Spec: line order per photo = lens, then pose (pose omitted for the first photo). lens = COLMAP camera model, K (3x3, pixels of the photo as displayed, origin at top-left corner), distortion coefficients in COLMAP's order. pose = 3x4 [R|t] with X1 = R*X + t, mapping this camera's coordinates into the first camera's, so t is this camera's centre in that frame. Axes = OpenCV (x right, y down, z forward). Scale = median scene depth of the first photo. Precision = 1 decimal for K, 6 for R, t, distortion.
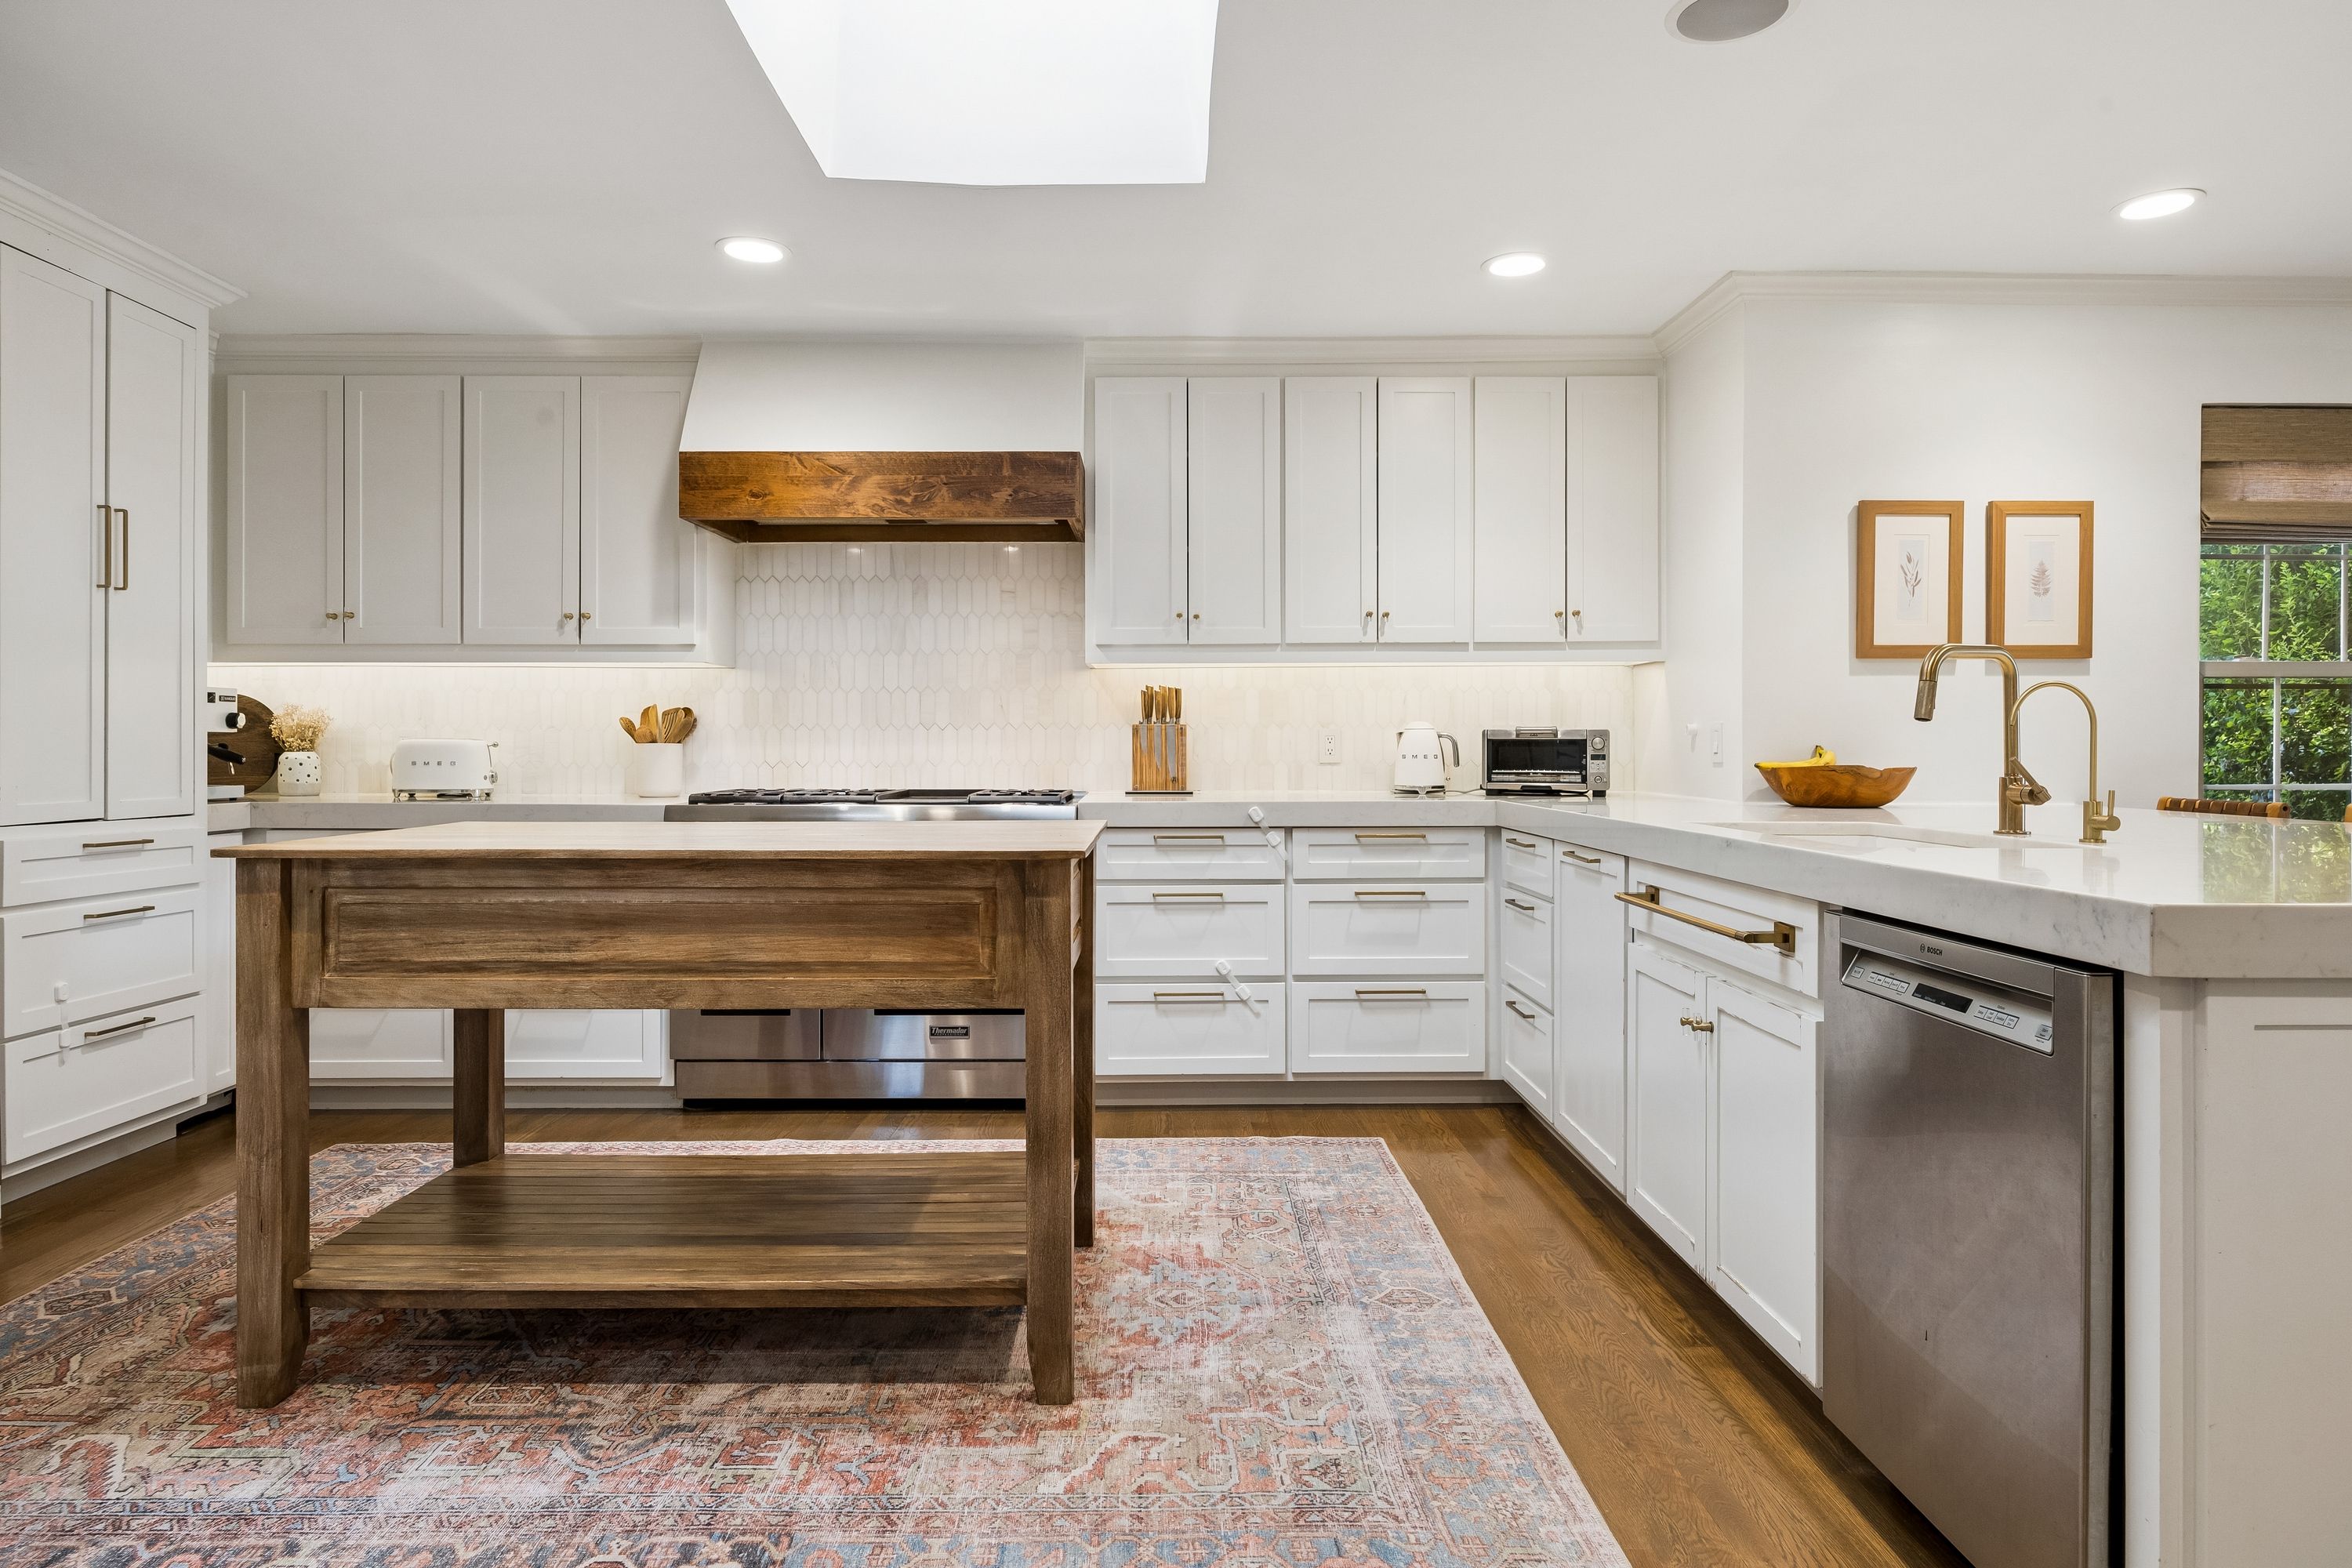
lens RADIAL K [[1368.6, 0, 1182.0], [0, 1368.6, 748.3], [0, 0, 1]] dist [-0.007446, -0.000408]
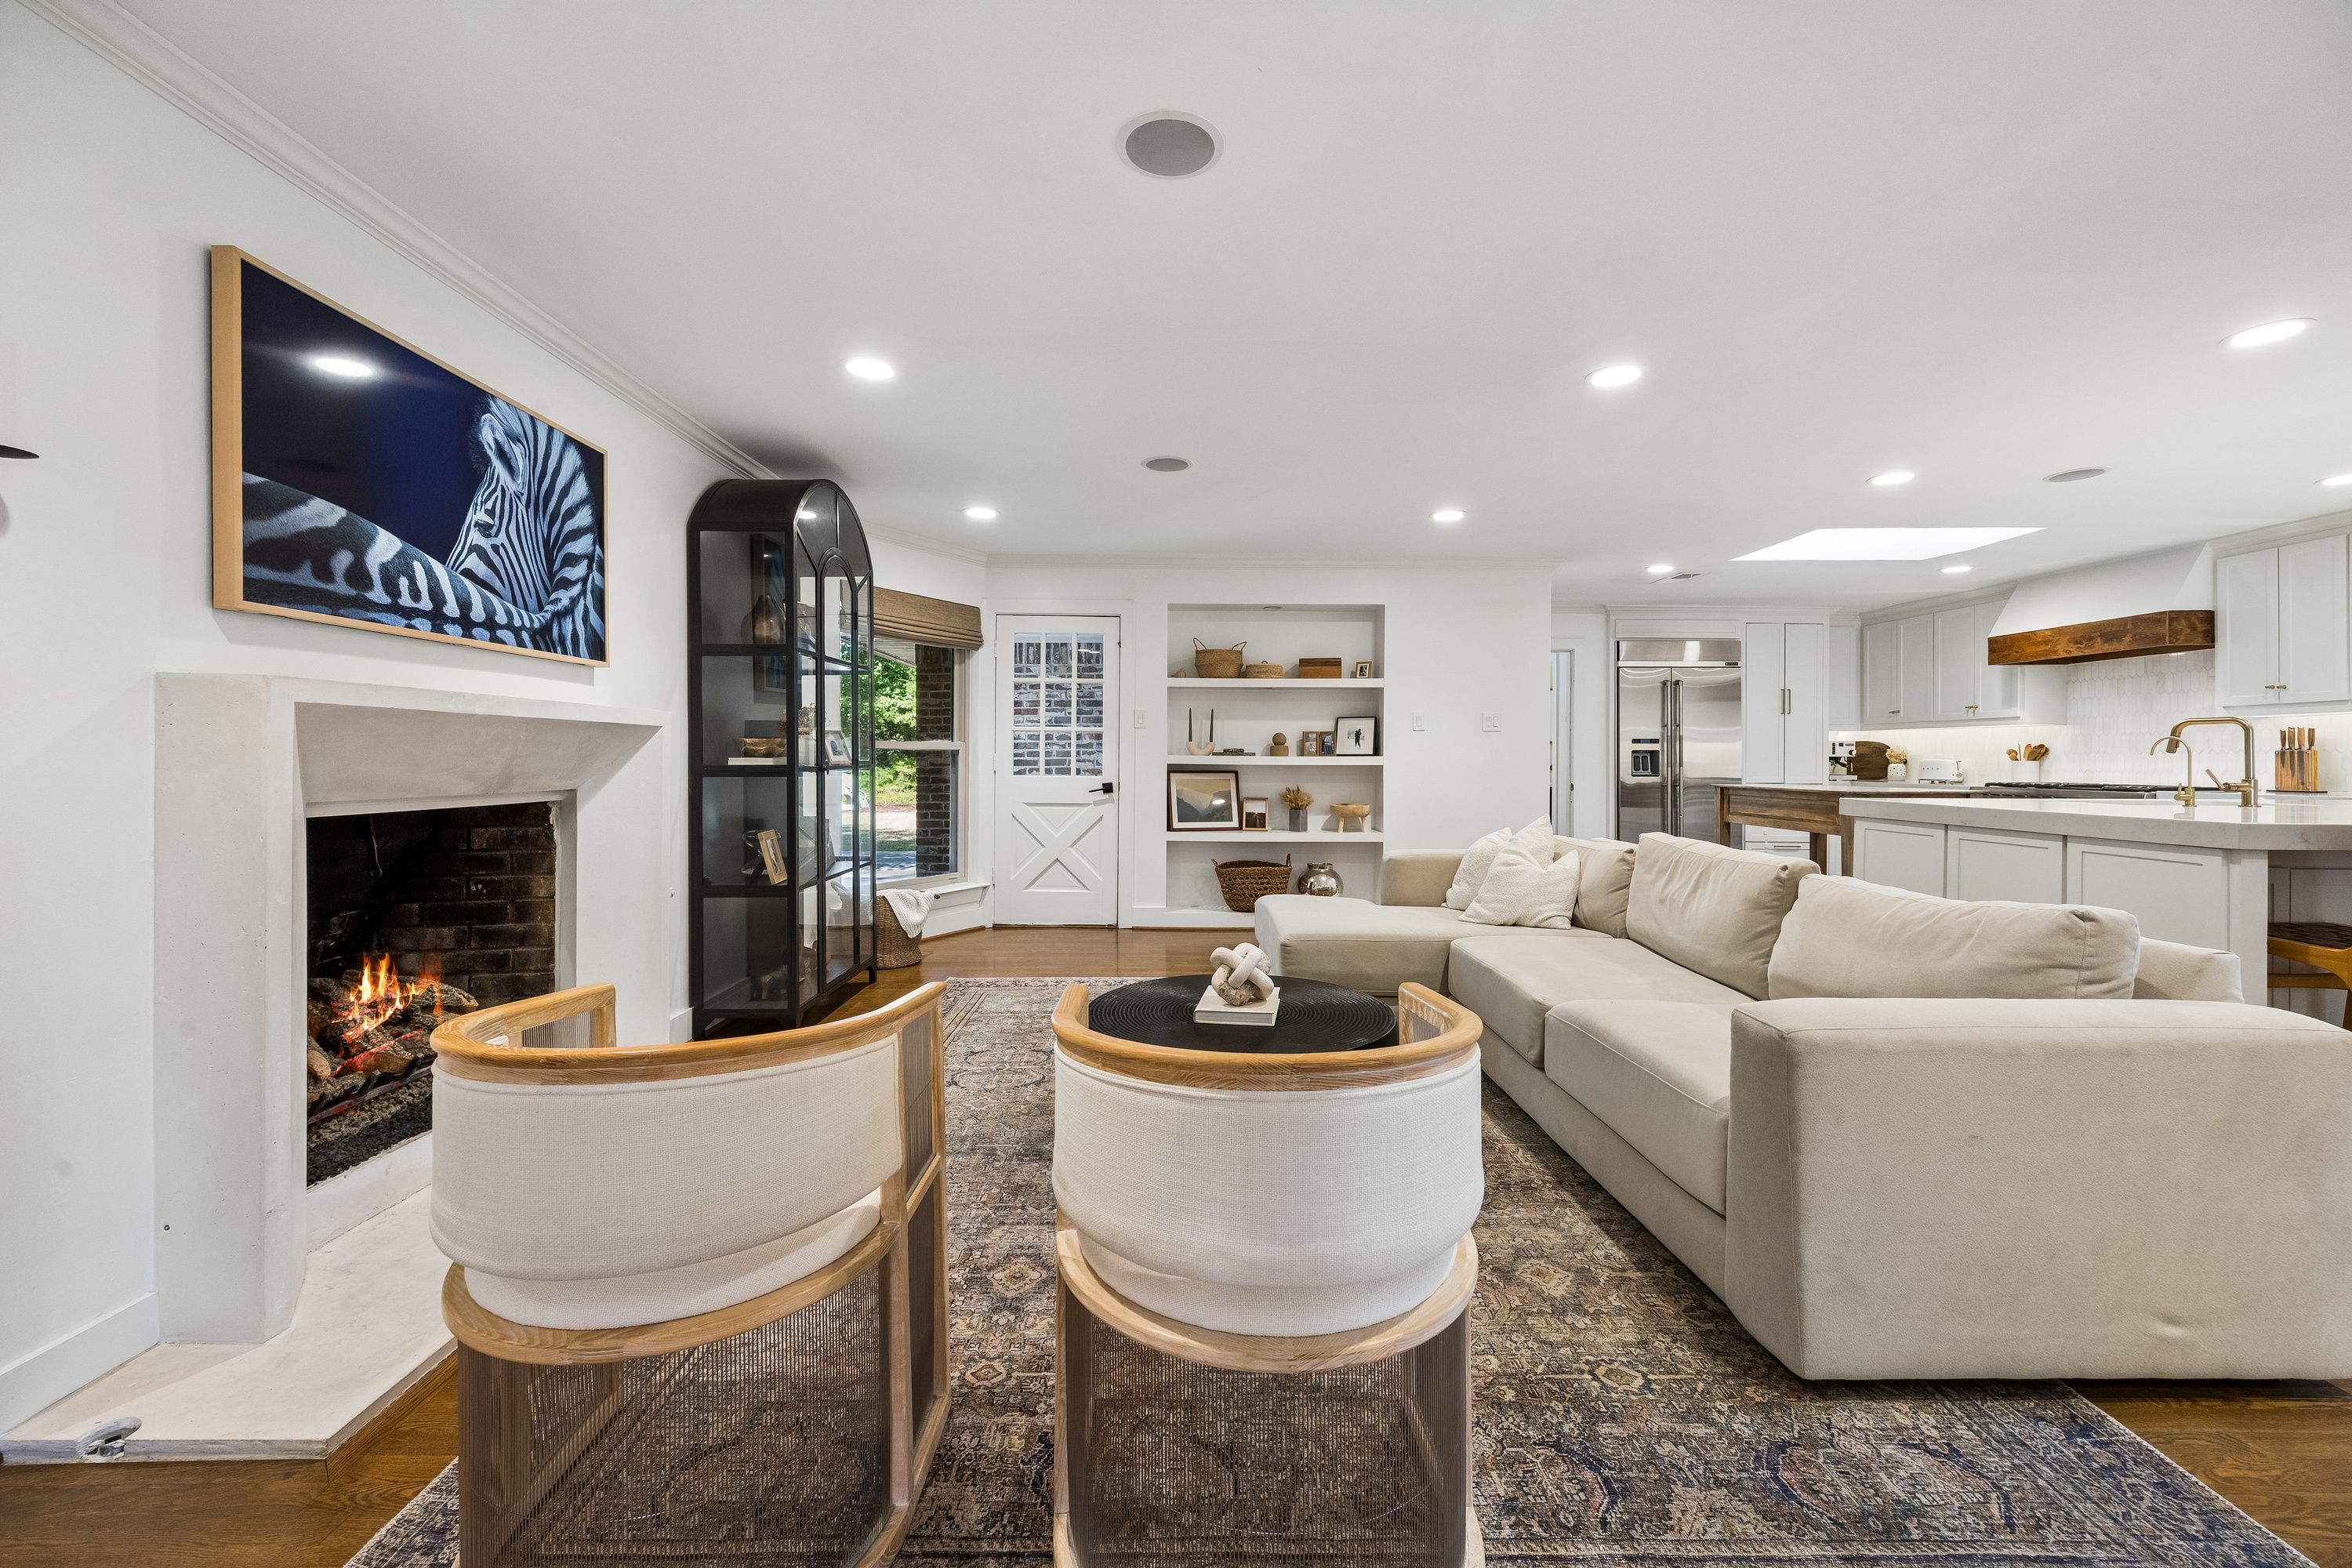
lens RADIAL K [[942.9, 0, 1186.2], [0, 942.9, 759.0], [0, 0, 1]] dist [0.012369, -0.002172]
pose [[0.000747, 0.000856, -0.999999, 1.310836], [-0.004613, 0.999989, 0.000852, -0.002093], [0.999989, 0.004612, 0.000751, -0.397579]]
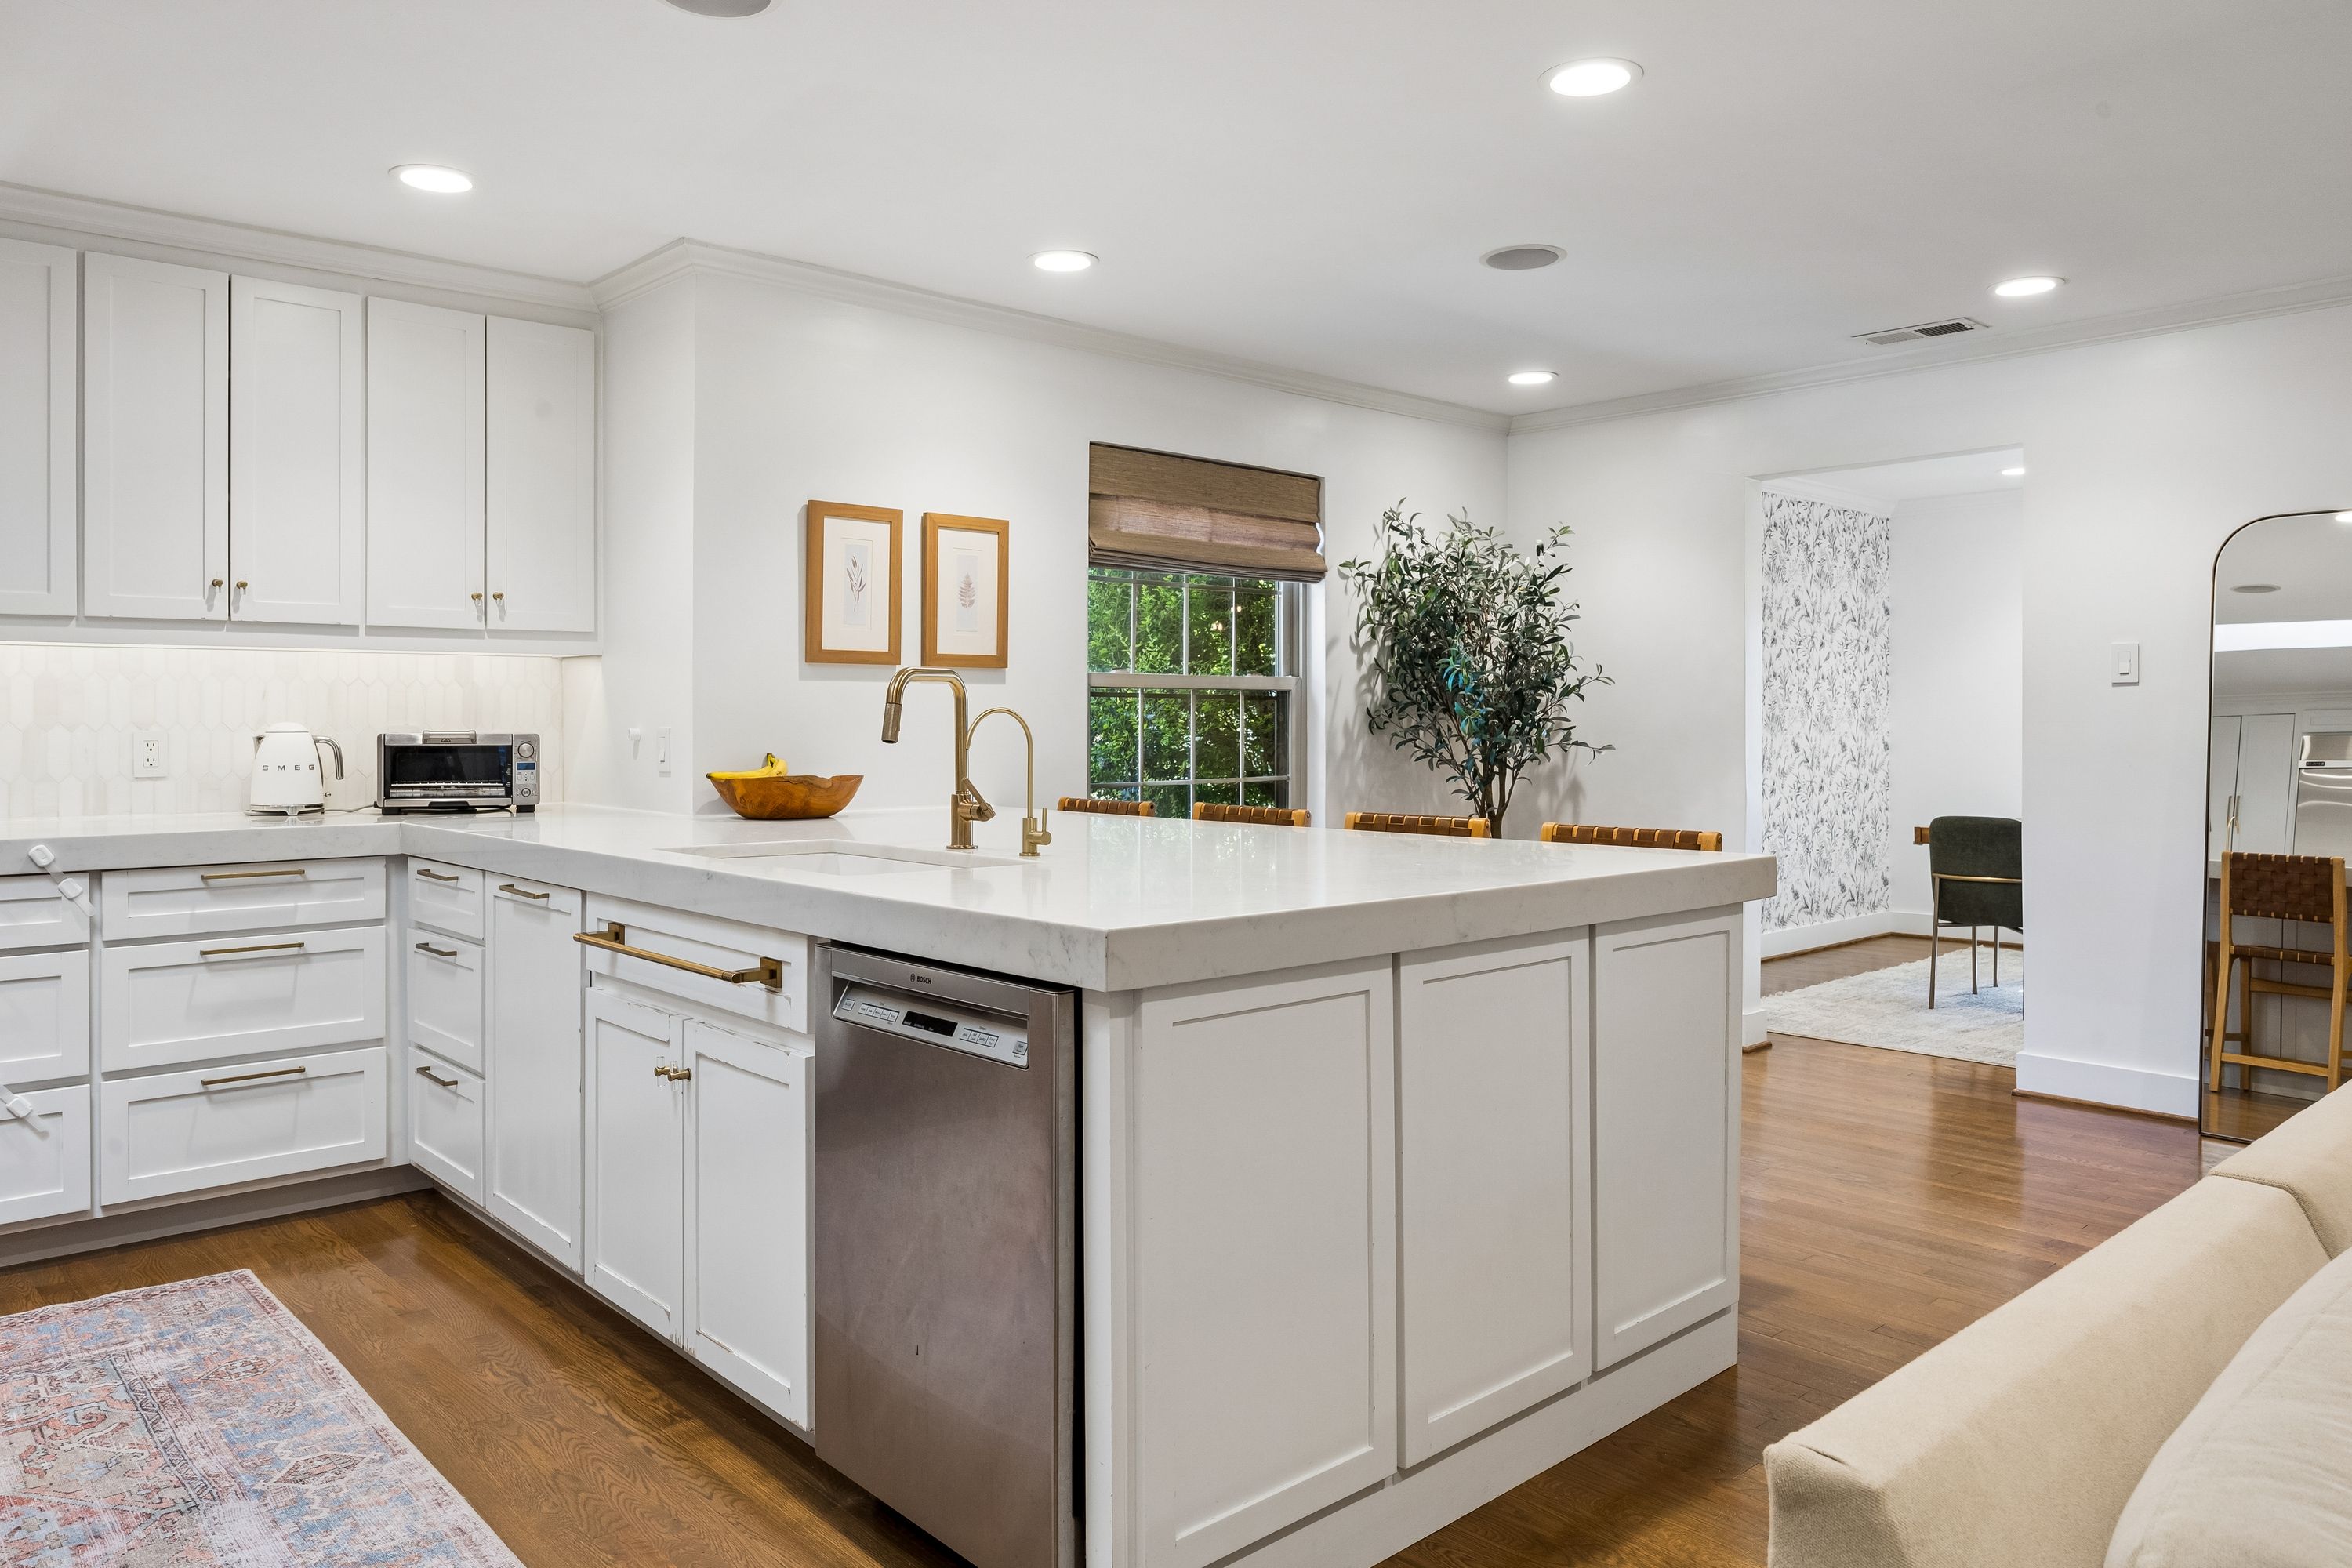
lens RADIAL K [[1579.0, 0, 1189.3], [0, 1579.0, 717.9], [0, 0, 1]] dist [-0.006319, -0.003085]
pose [[0.748575, 0.002463, 0.663045, -0.042893], [0.000861, 0.999989, -0.004686, -0.020239], [-0.663049, 0.004079, 0.748565, -0.017280]]
